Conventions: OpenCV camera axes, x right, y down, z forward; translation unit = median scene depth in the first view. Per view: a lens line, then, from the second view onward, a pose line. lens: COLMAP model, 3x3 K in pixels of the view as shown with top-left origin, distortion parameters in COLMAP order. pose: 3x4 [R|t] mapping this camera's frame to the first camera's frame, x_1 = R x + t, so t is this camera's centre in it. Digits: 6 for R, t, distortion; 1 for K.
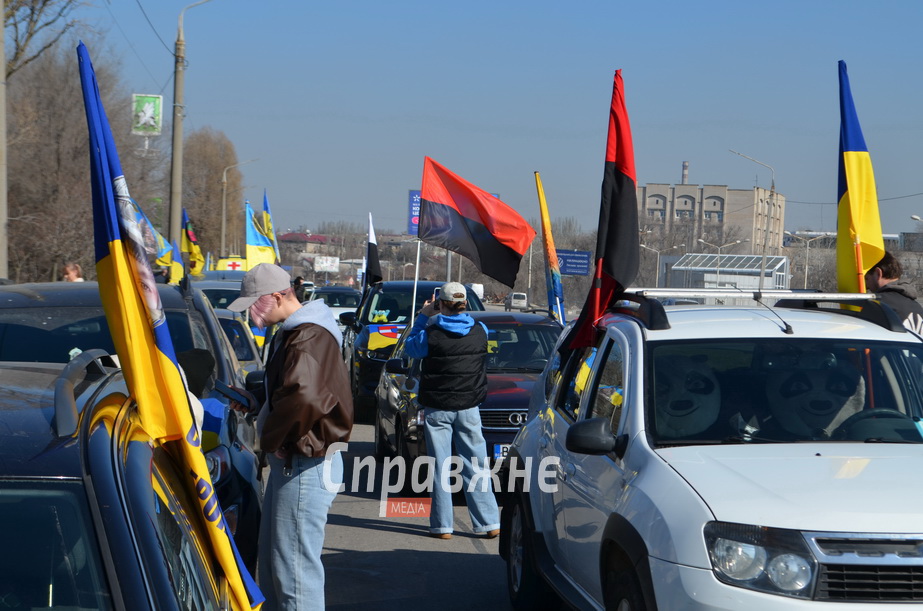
lens RADIAL K [[1841.1, 0, 461.4], [0, 1841.1, 285.3], [0, 0, 1]] dist [0.011173, 0.002795]
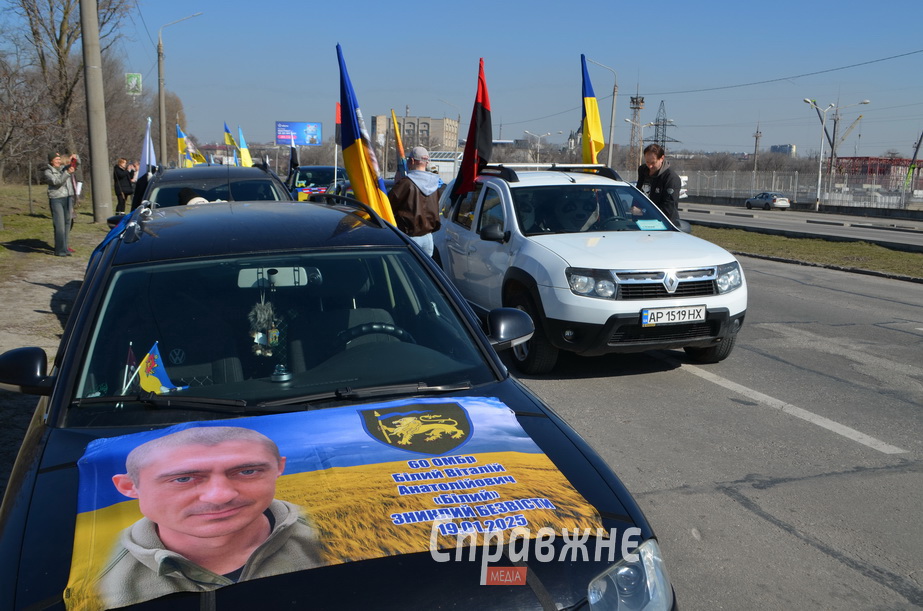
lens RADIAL K [[913.5, 0, 461.5], [0, 913.5, 305.5], [0, 0, 1]] dist [-0.077408, -0.004172]
pose [[0.983850, -0.044731, 0.173313, -0.048856], [0.018437, 0.988446, 0.150450, 0.001833], [-0.178041, -0.144825, 0.973307, -0.012593]]
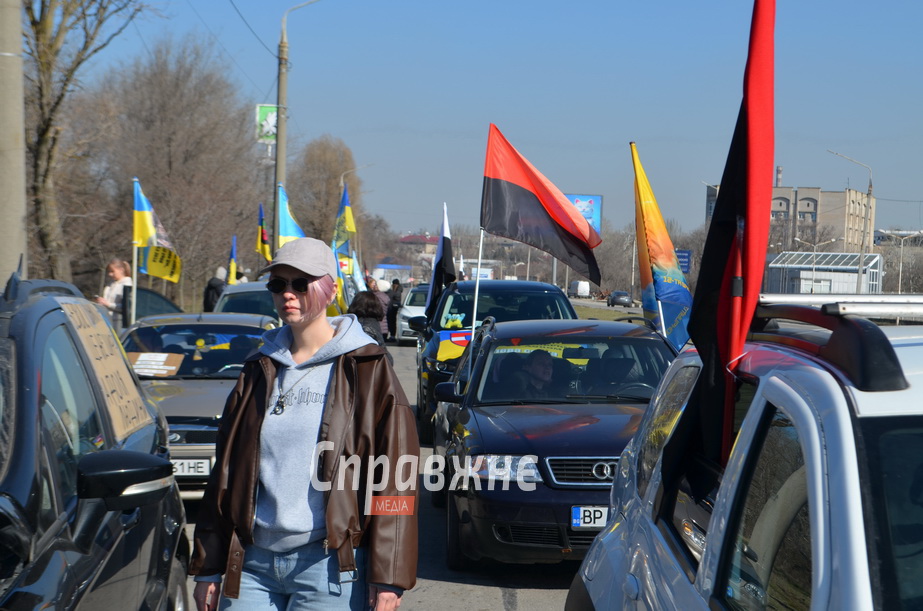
lens RADIAL K [[1693.0, 0, 461.5], [0, 1693.0, 305.5], [0, 0, 1]] dist [0.000496, 0.055724]
pose [[0.997929, -0.003516, -0.064223, 0.010375], [0.004366, 0.999905, 0.013100, -0.000957], [0.064171, -0.013354, 0.997850, 0.197929]]
